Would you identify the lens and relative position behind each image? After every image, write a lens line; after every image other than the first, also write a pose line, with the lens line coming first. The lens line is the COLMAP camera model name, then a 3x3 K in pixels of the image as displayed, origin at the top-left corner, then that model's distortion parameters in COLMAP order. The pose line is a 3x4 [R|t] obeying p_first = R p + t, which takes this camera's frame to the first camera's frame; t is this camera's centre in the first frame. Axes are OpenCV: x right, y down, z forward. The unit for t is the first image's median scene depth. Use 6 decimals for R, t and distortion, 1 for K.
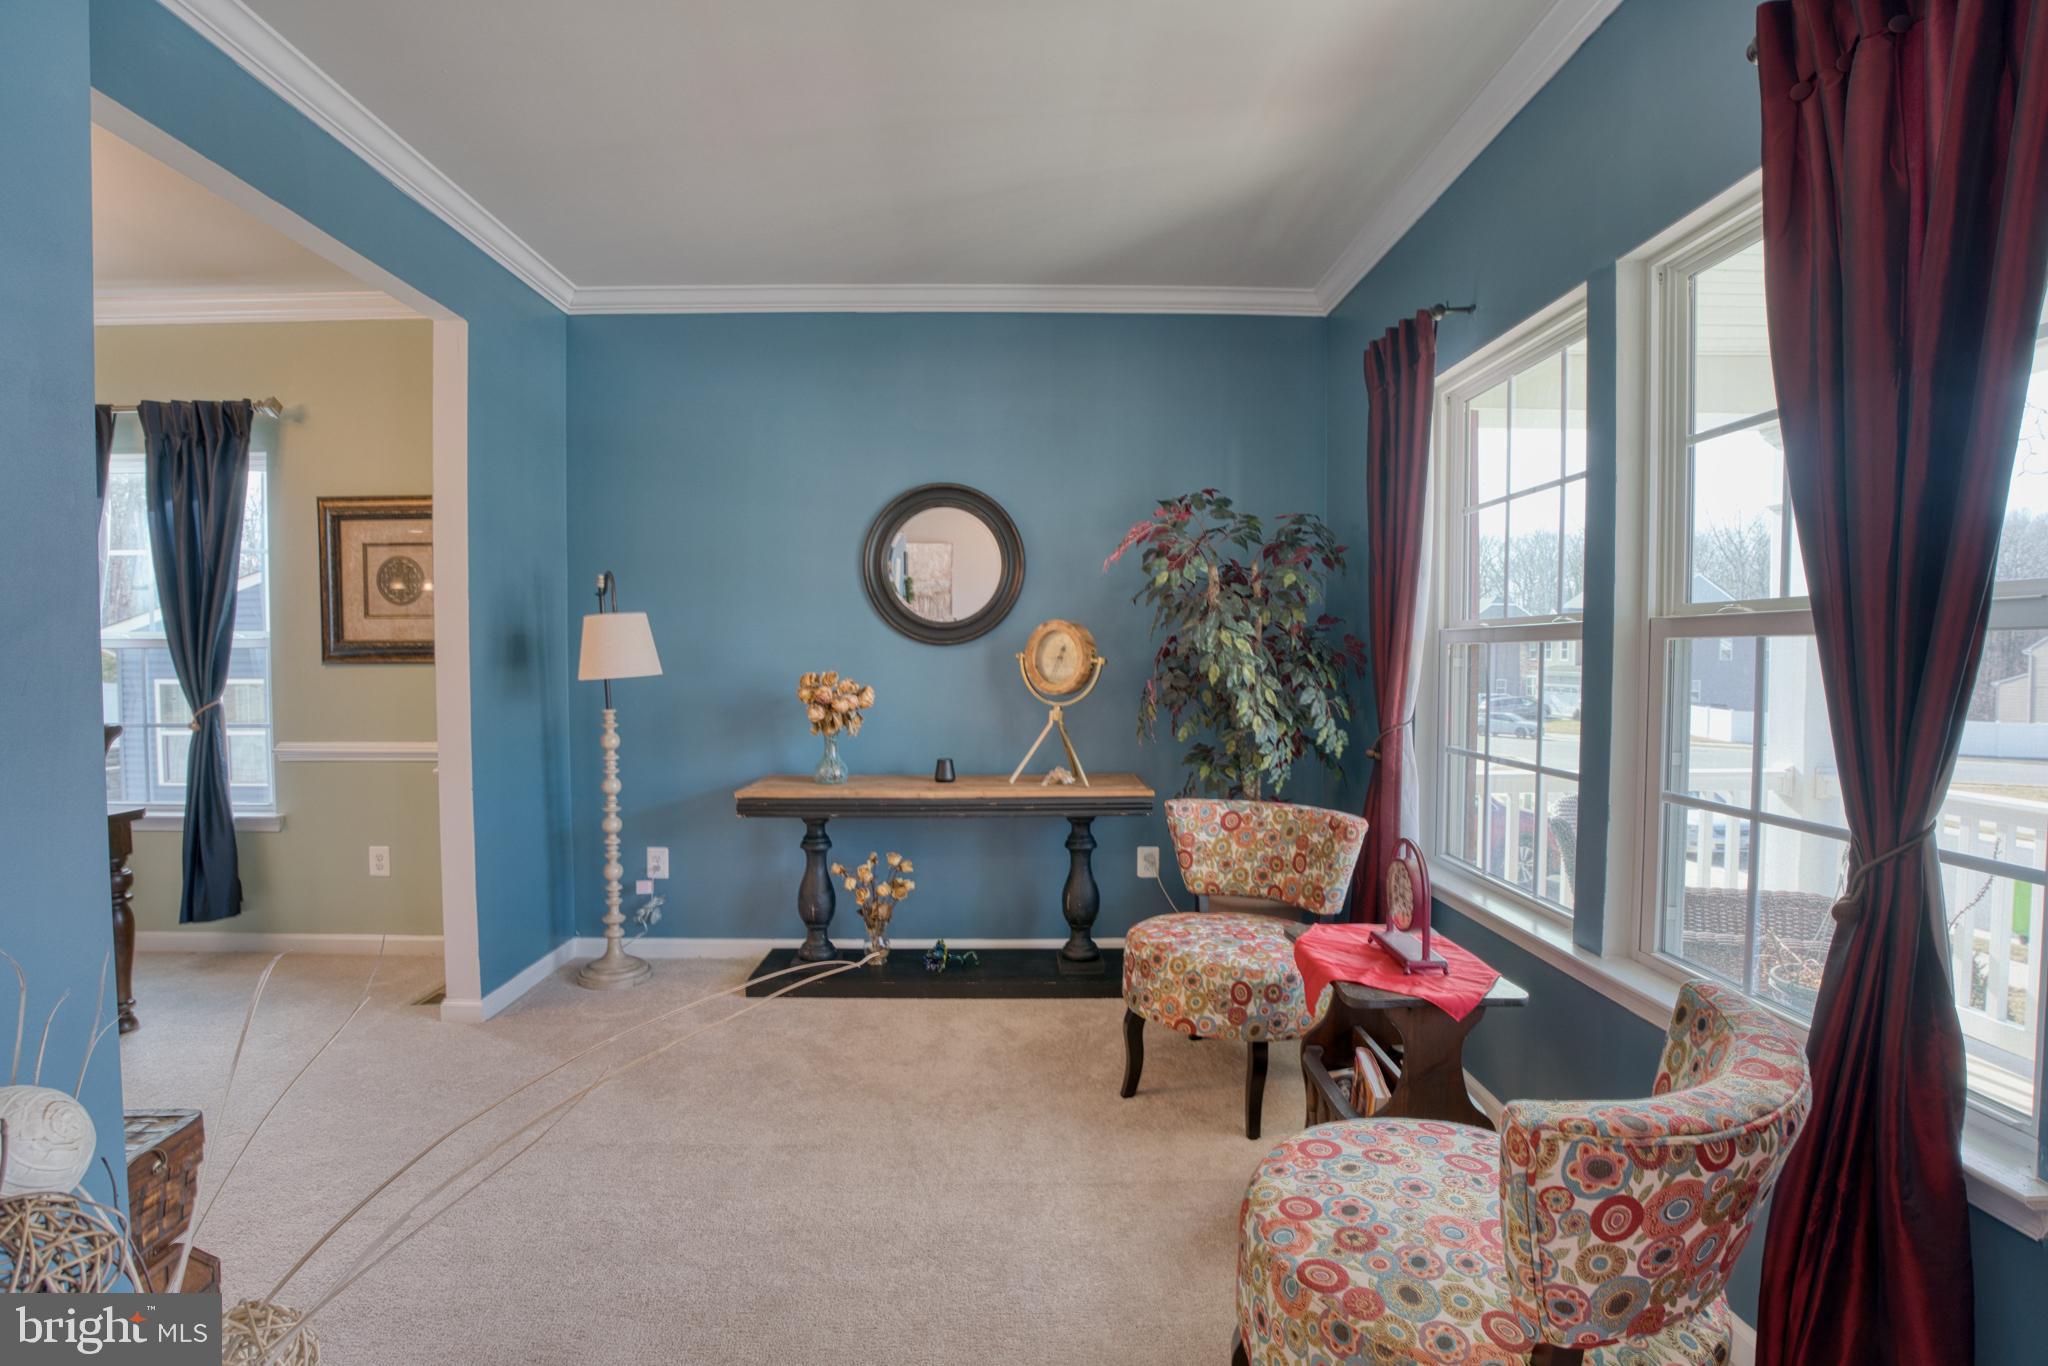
lens RADIAL K [[943.4, 0, 1017.5], [0, 943.4, 688.0], [0, 0, 1]] dist [-0.071044, 0.020662]
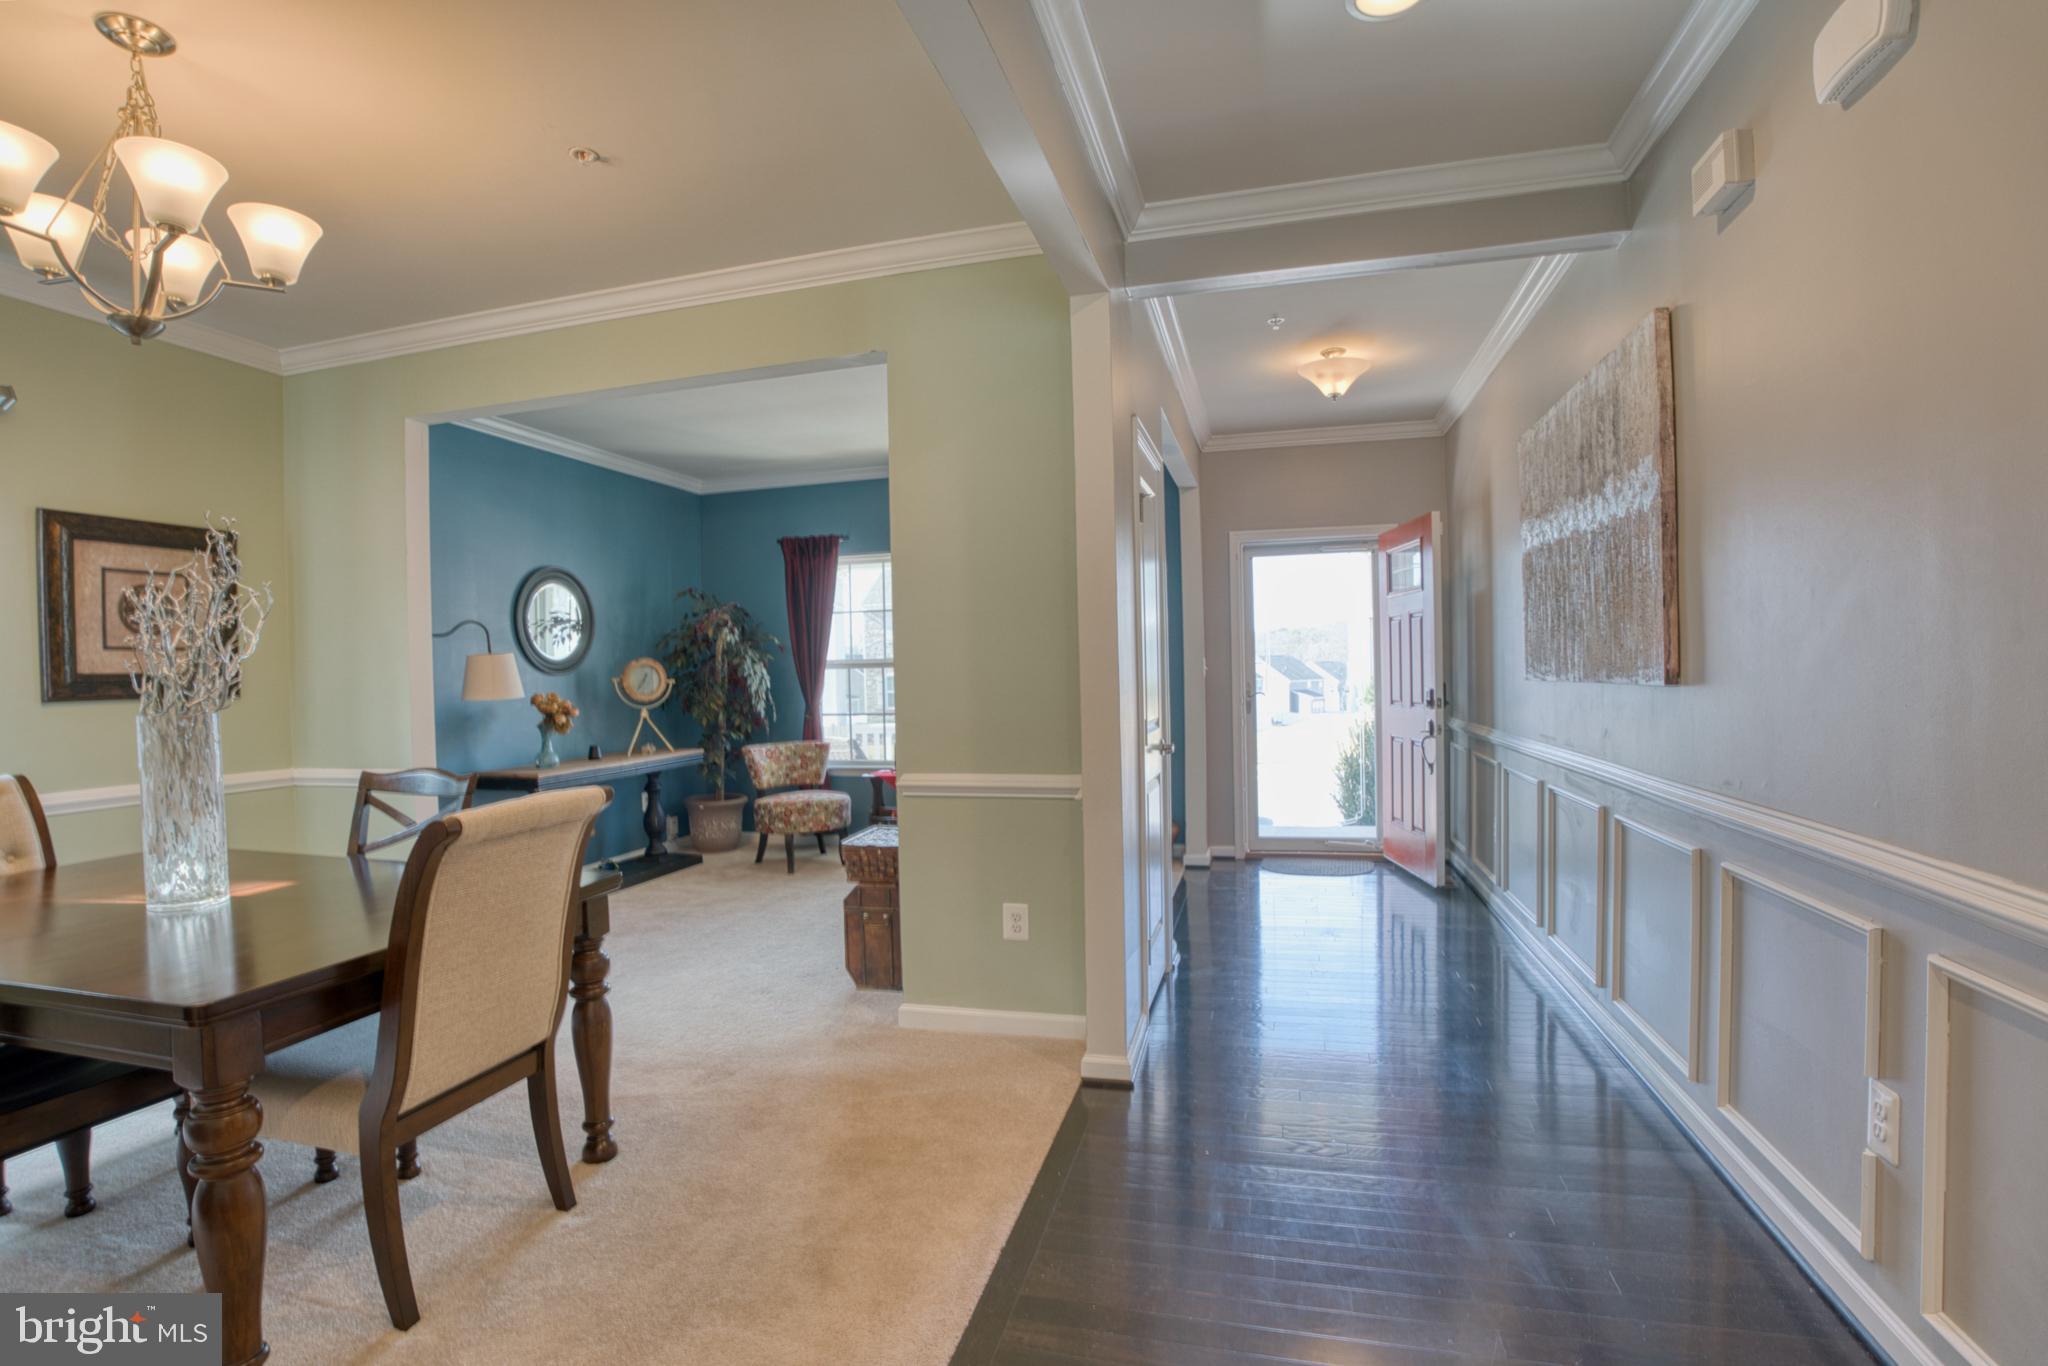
lens RADIAL K [[943.4, 0, 1017.5], [0, 943.4, 688.0], [0, 0, 1]] dist [-0.071044, 0.020662]
pose [[0.276974, -0.022709, 0.960609, -1.369726], [0.058845, 0.998245, 0.006631, 0.009503], [-0.959074, 0.054691, 0.277824, -0.119300]]
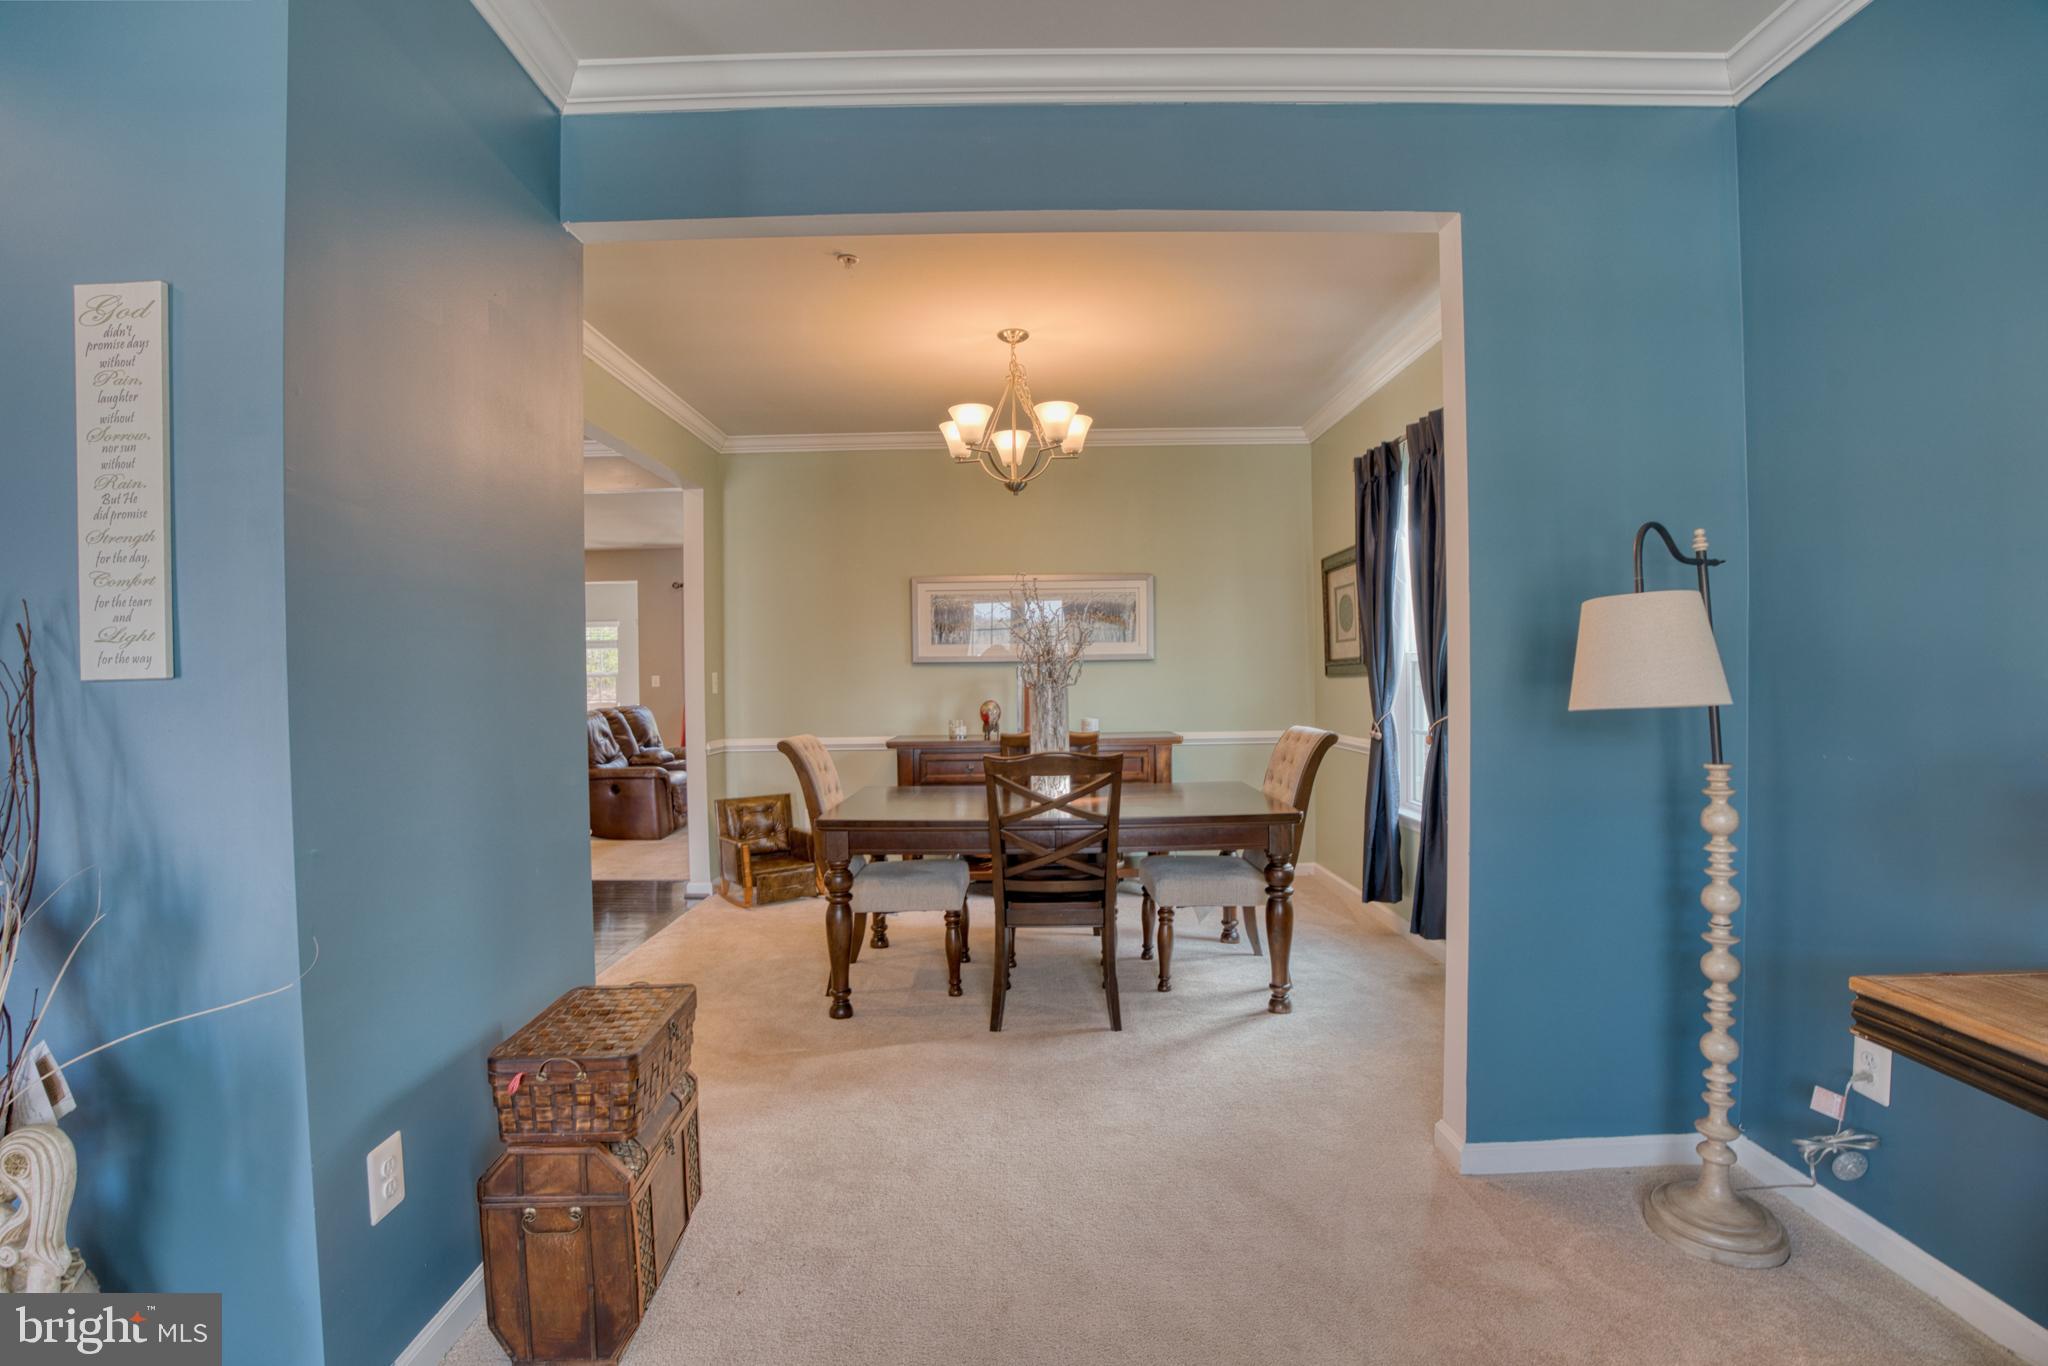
lens RADIAL K [[950.9, 0, 1022.5], [0, 950.9, 690.7], [0, 0, 1]] dist [-0.077010, 0.026778]
pose [[-0.011963, 0.022120, -0.999684, 0.122595], [-0.023701, 0.999468, 0.022399, -0.023492], [0.999647, 0.023962, -0.011433, 0.558401]]
